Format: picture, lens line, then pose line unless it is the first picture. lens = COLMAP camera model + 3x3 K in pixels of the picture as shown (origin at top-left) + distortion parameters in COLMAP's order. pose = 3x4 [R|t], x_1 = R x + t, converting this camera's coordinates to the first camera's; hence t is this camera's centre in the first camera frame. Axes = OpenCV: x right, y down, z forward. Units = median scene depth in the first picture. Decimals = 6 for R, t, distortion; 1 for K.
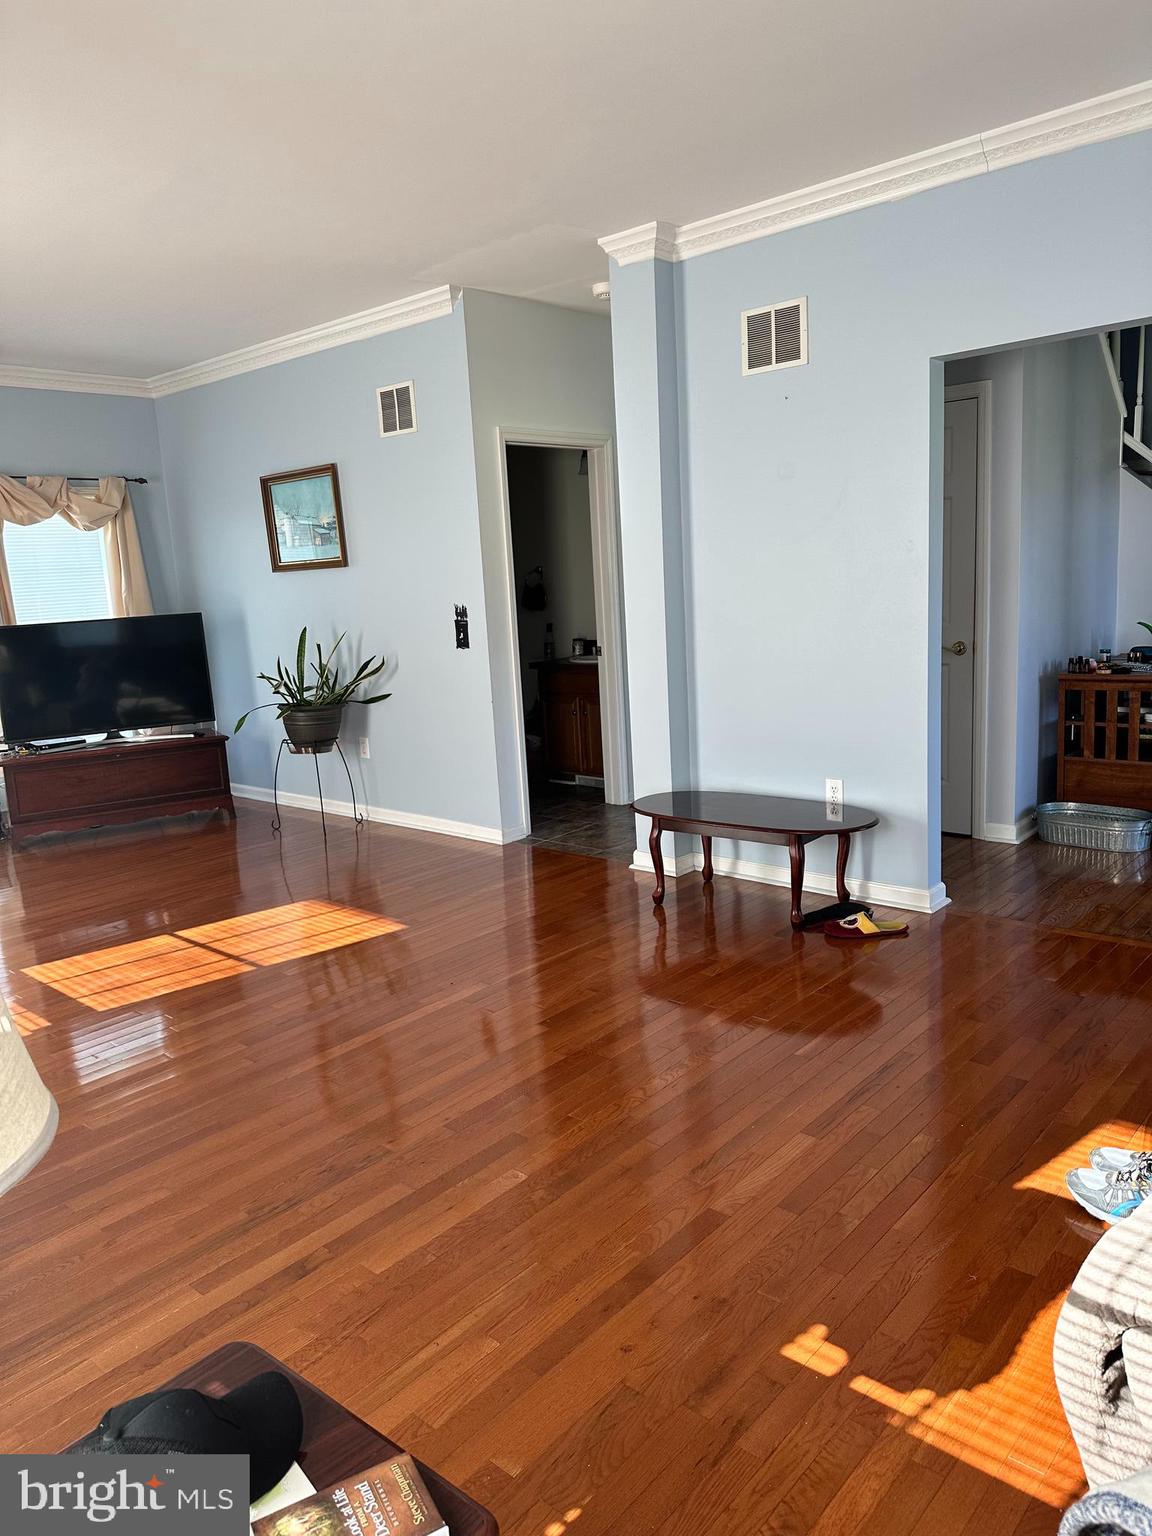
lens RADIAL K [[1087.4, 0, 576.0], [0, 1087.4, 768.0], [0, 0, 1]] dist [0.013063, 0.002679]
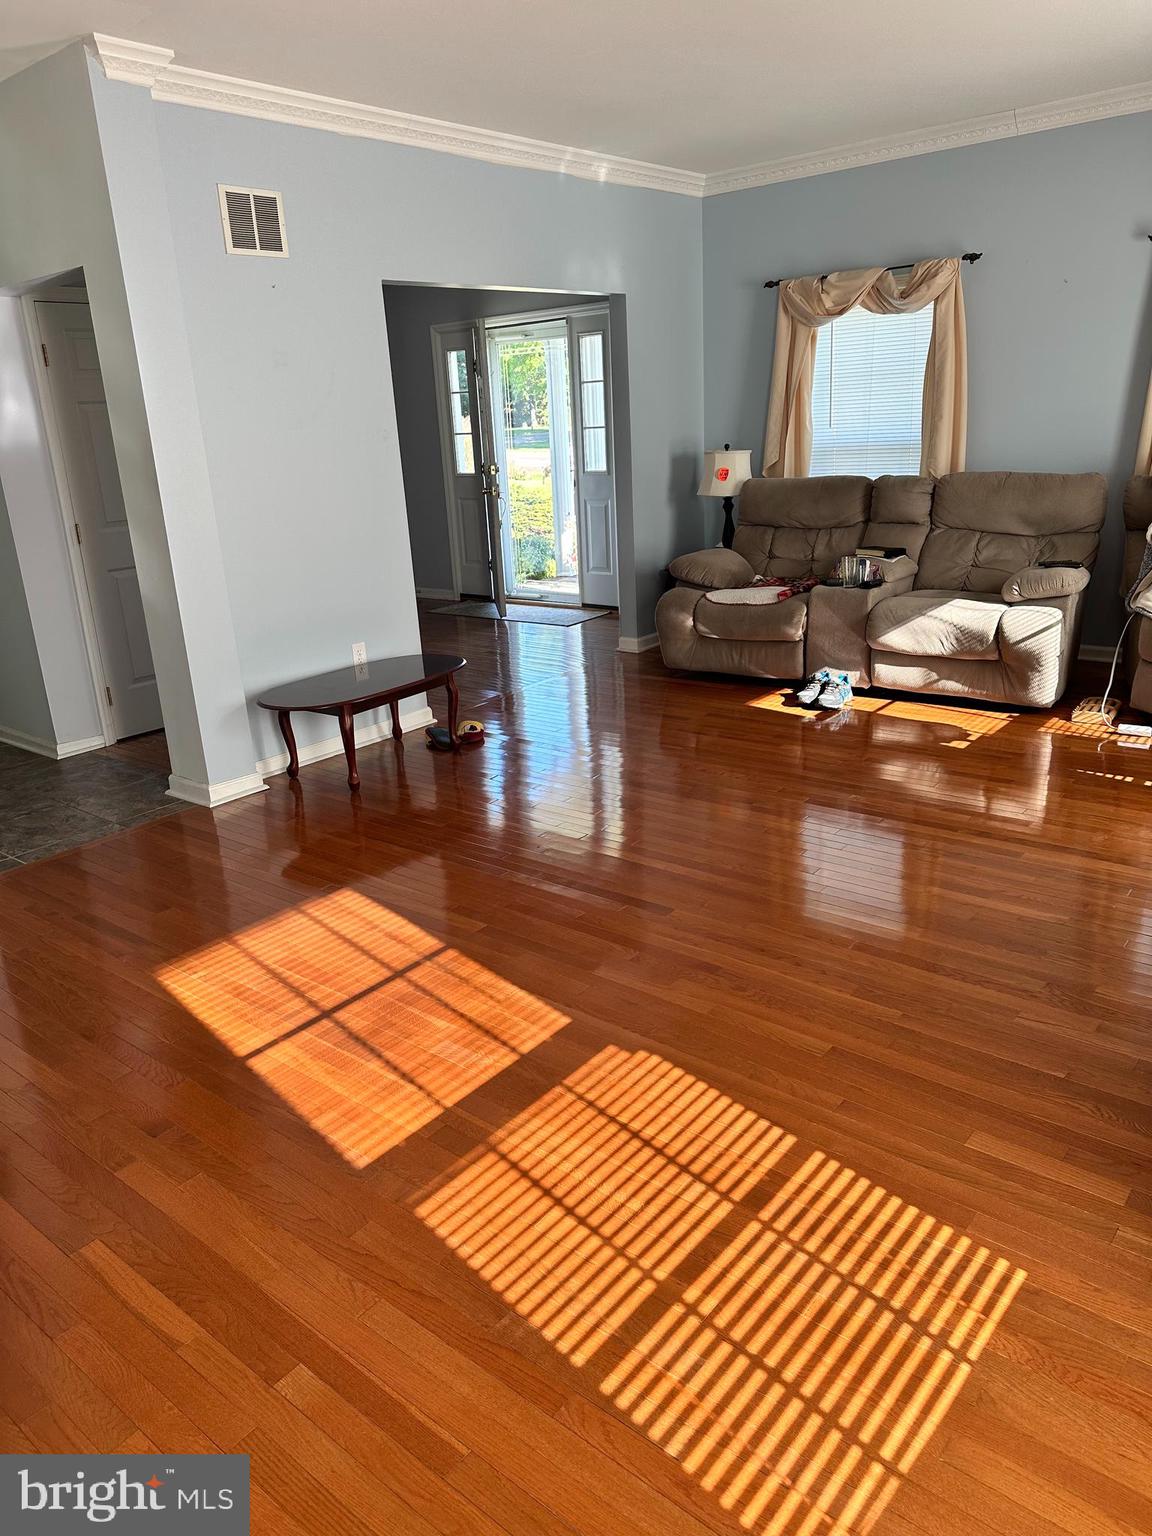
lens RADIAL K [[1081.4, 0, 567.5], [0, 1081.4, 768.4], [0, 0, 1]] dist [0.102066, -0.149397]
pose [[-0.031480, -0.253297, 0.966876, -0.949189], [0.248011, 0.935123, 0.253053, -0.105074], [-0.968246, 0.247762, 0.033383, 0.806857]]
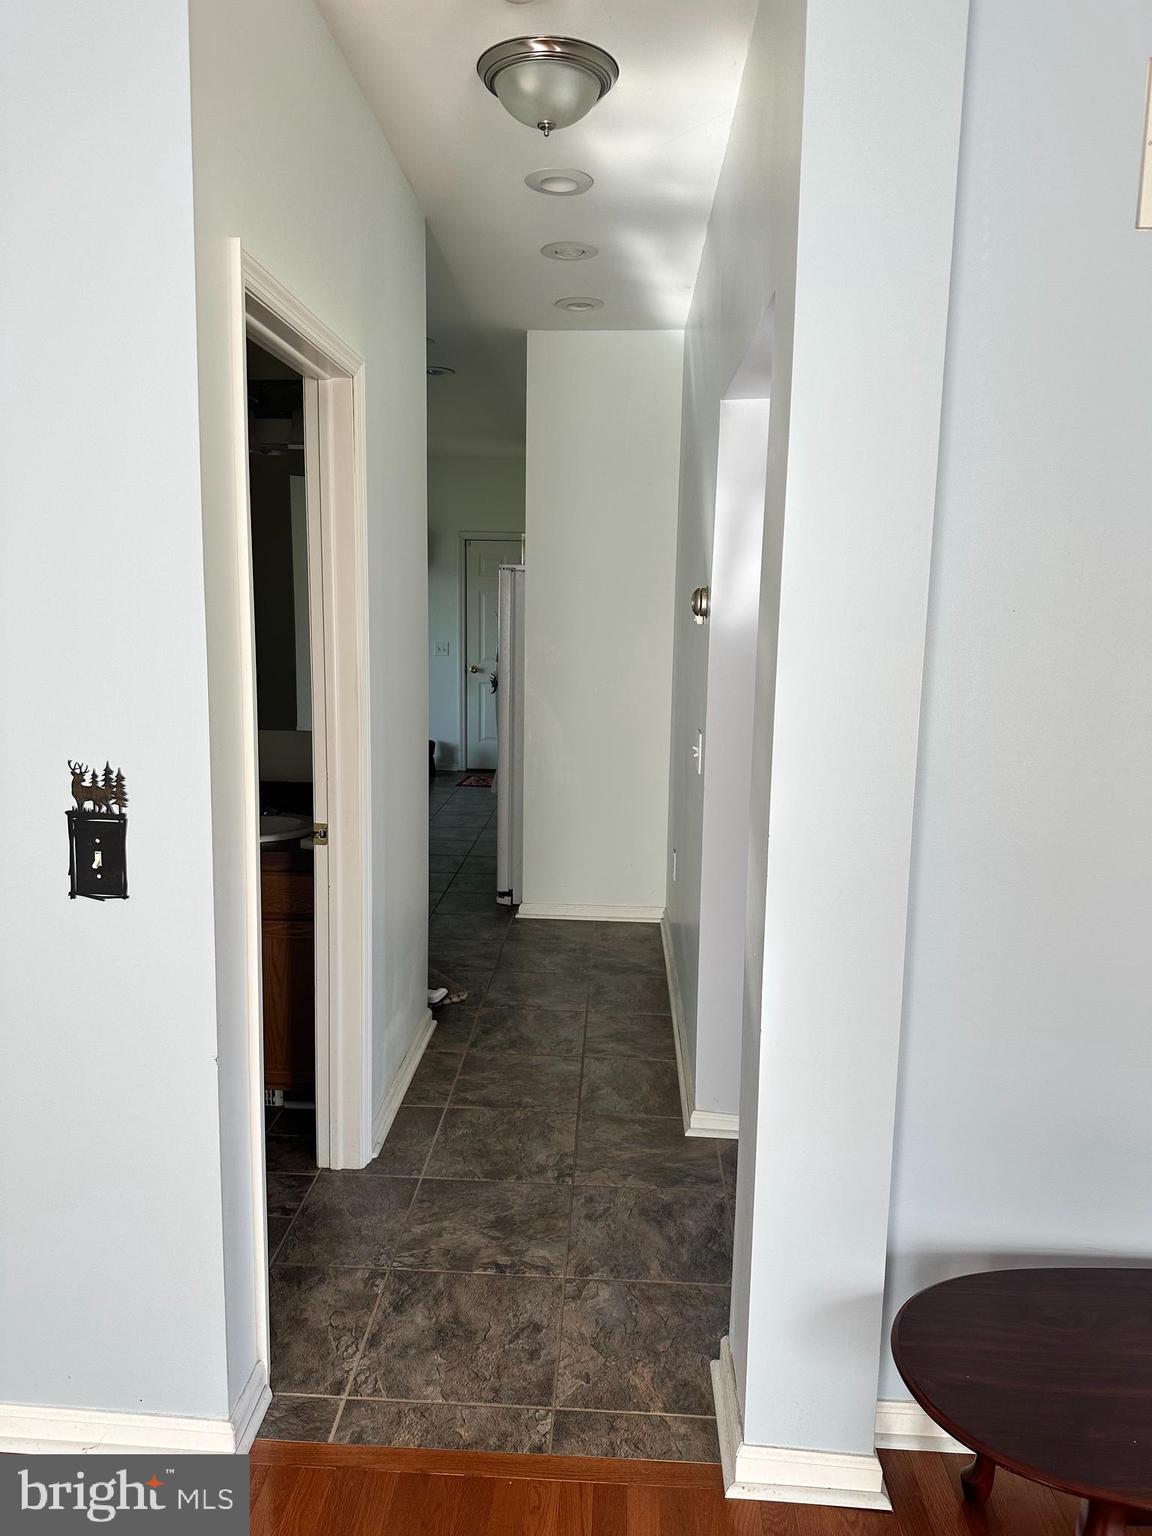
lens RADIAL K [[1081.4, 0, 567.5], [0, 1081.4, 768.4], [0, 0, 1]] dist [0.102066, -0.149397]
pose [[0.786213, -0.026994, 0.617366, -0.252713], [0.061949, 0.997456, -0.035279, -0.166889], [-0.614843, 0.065981, 0.785885, 0.859240]]
